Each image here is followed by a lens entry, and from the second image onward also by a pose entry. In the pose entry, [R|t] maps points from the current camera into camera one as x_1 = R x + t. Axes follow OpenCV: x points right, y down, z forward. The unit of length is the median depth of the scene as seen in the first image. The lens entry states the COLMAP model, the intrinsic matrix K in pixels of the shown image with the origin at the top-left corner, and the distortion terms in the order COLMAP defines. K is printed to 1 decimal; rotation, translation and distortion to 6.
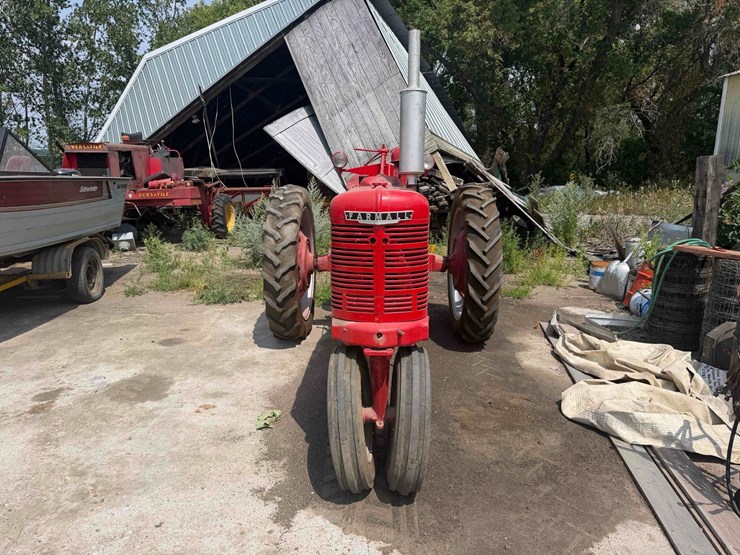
lens RADIAL K [[520.1, 0, 370.0], [0, 520.1, 277.5], [0, 0, 1]] dist [0.104061, -0.119807]
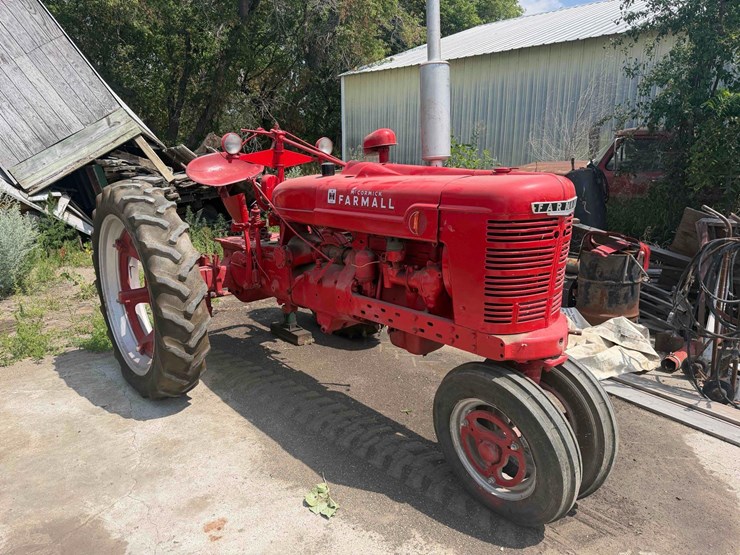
lens RADIAL K [[525.2, 0, 366.8], [0, 525.2, 279.6], [0, 0, 1]] dist [0.004122, -0.007394]
pose [[0.736759, -0.170722, 0.654248, -0.529164], [0.153178, 0.984586, 0.084425, -0.077907], [-0.658576, 0.038016, 0.751553, 0.366712]]
